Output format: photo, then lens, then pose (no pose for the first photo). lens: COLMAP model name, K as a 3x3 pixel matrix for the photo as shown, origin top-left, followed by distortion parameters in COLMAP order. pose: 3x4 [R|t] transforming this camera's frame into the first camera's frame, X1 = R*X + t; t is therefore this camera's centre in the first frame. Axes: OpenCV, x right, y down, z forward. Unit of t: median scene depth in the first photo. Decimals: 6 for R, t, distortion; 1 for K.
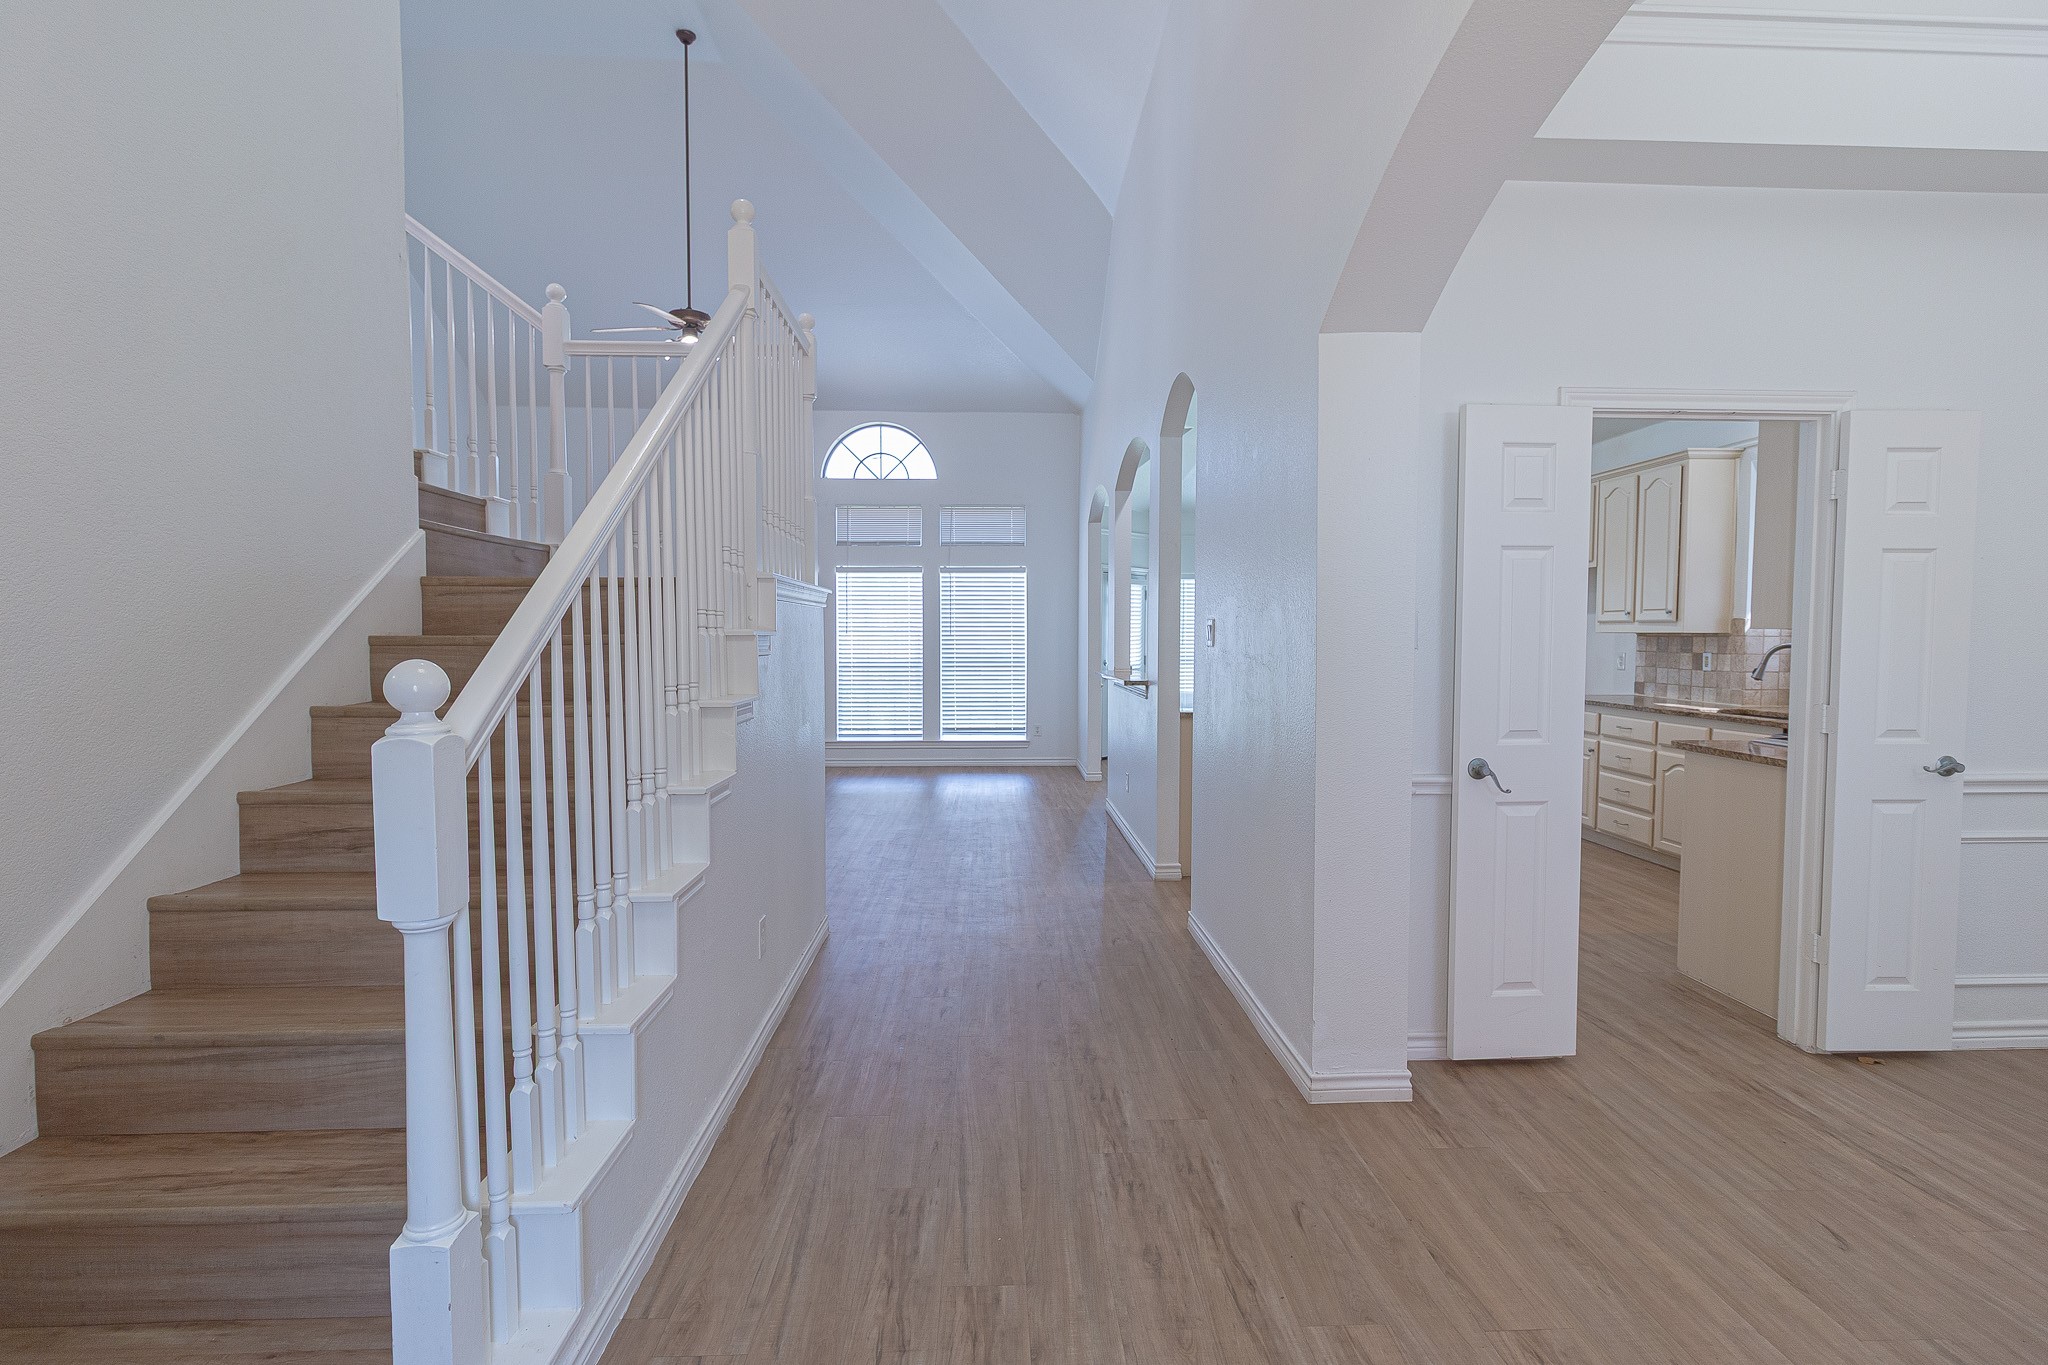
lens RADIAL K [[950.5, 0, 1037.1], [0, 950.5, 682.2], [0, 0, 1]] dist [-0.000056, 0.000449]
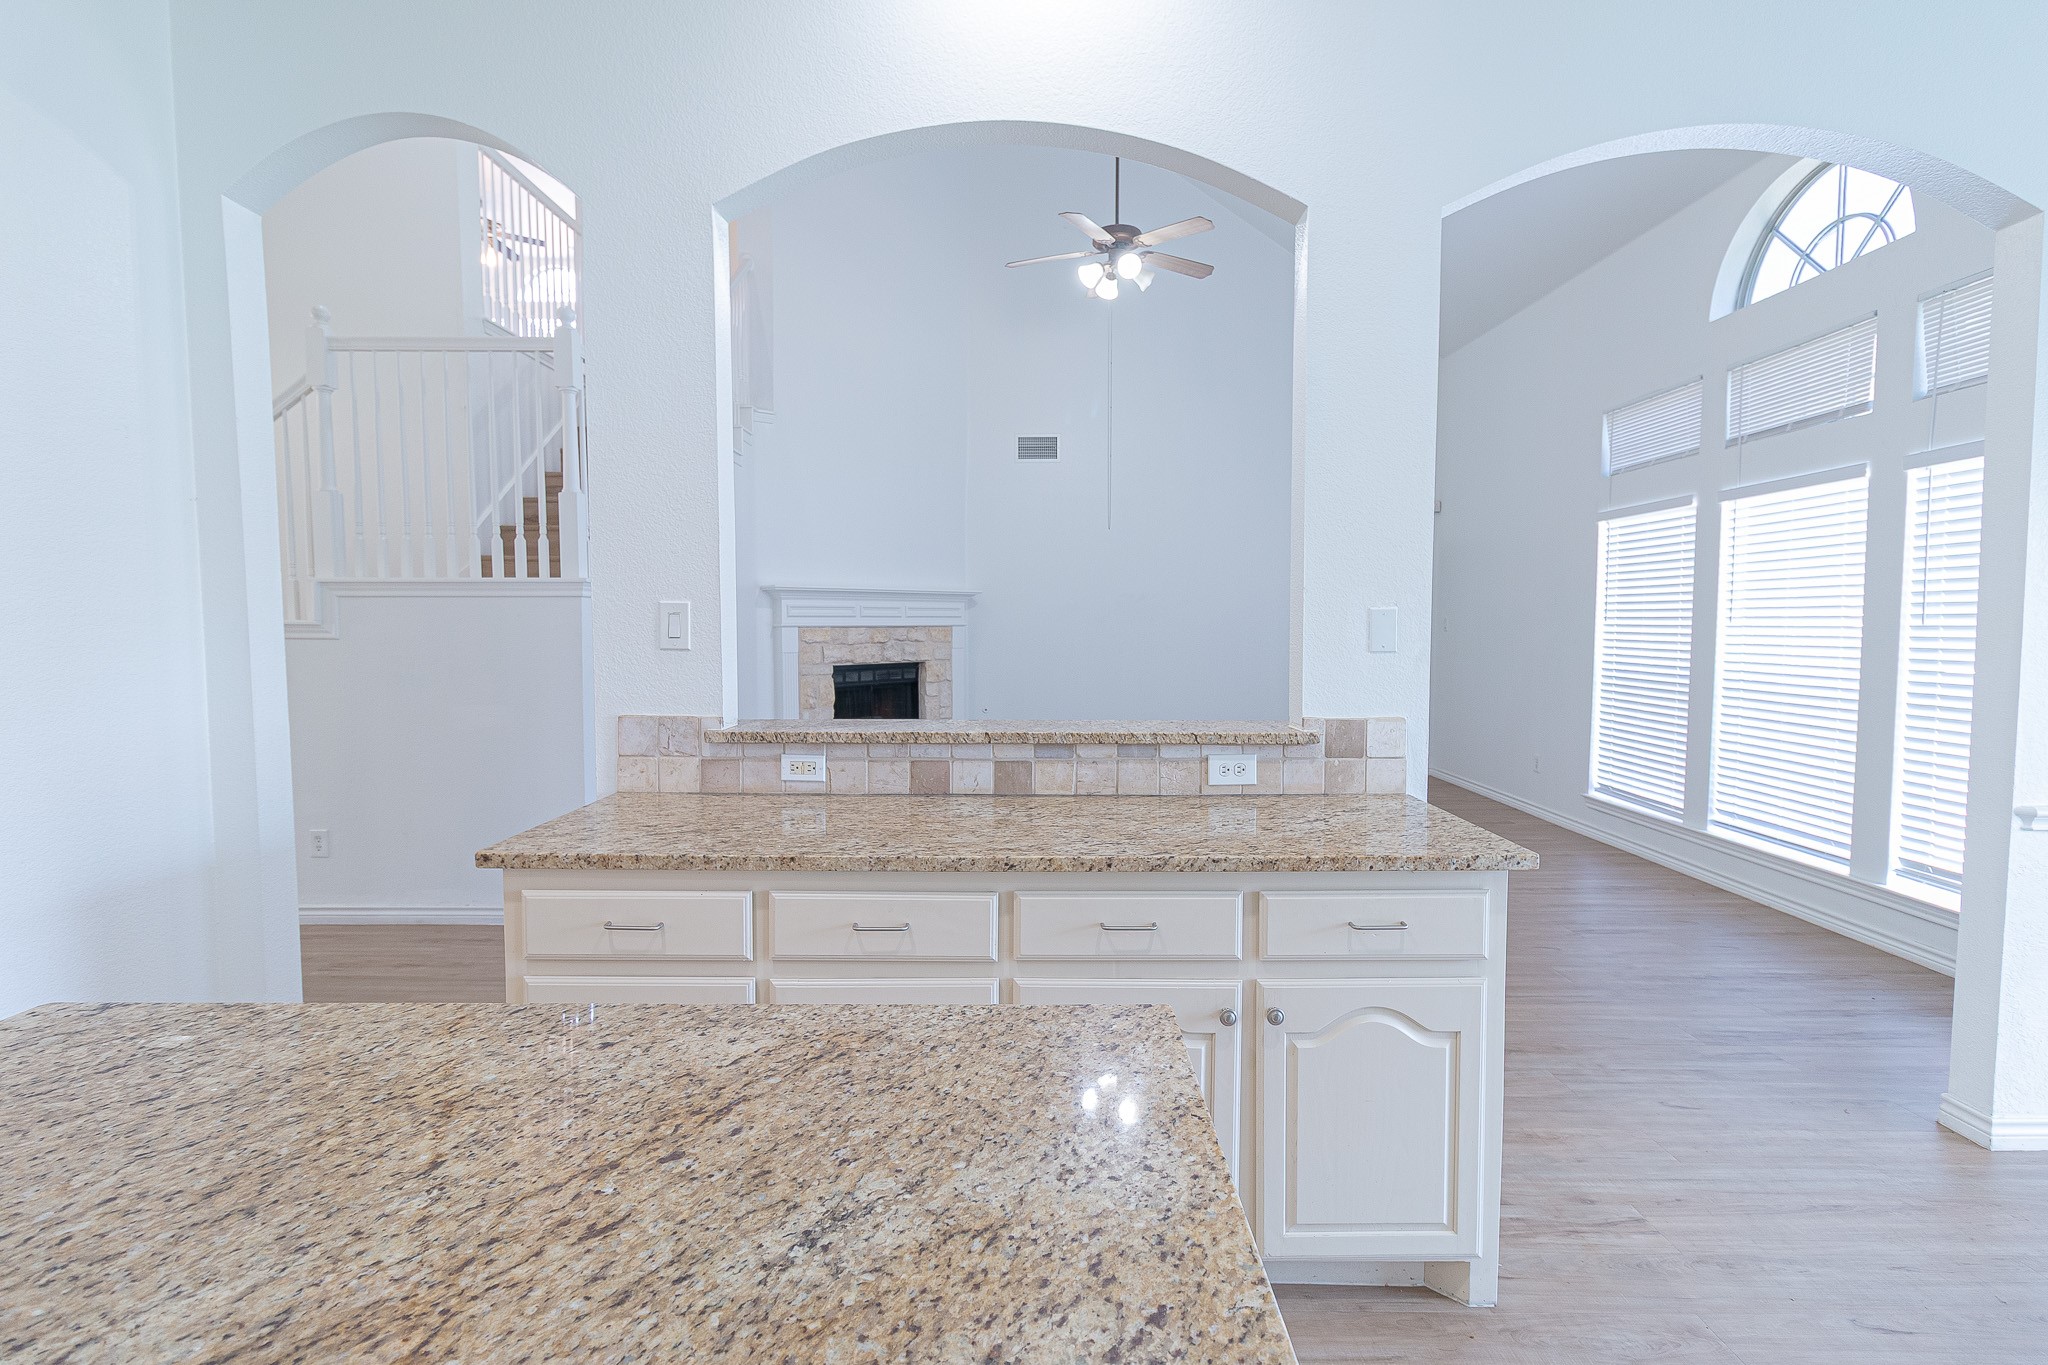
lens RADIAL K [[950.5, 0, 1023.4], [0, 950.5, 676.8], [0, 0, 1]] dist [-0.000056, 0.000449]
pose [[-0.043185, 0.061903, -0.997148, 0.839739], [-0.053624, 0.996496, 0.064184, -0.091448], [0.997627, 0.056243, -0.039714, 1.750962]]
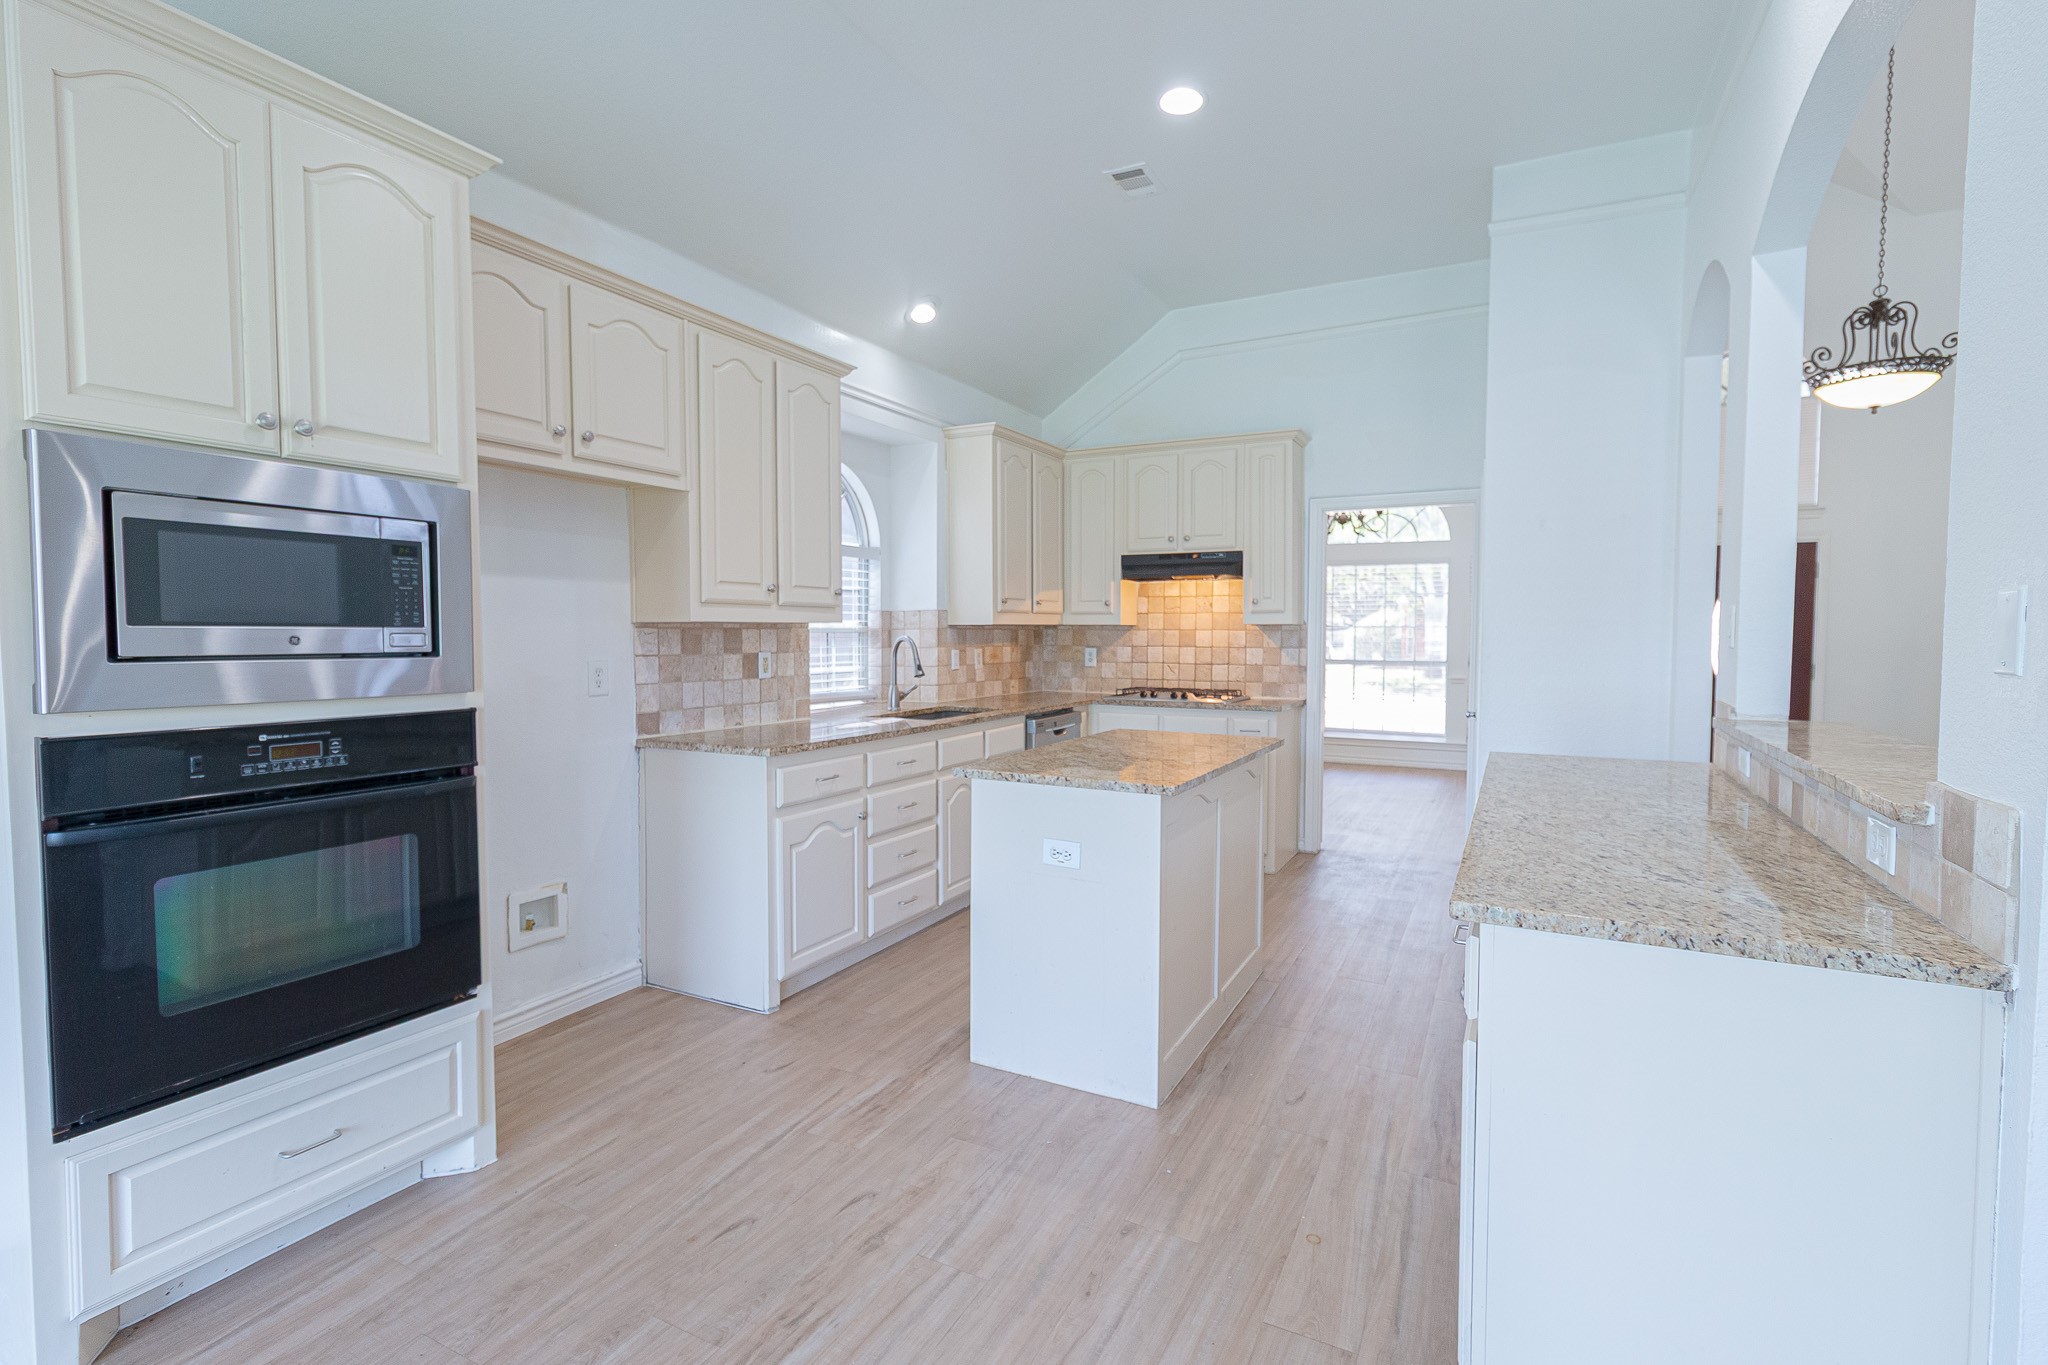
lens RADIAL K [[950.5, 0, 1027.5], [0, 950.5, 668.2], [0, 0, 1]] dist [-0.000056, 0.000449]
pose [[-0.866562, -0.023536, 0.498515, 0.328019], [0.022312, 0.996062, 0.085812, -0.122629], [-0.498571, 0.085484, -0.862624, 2.487594]]
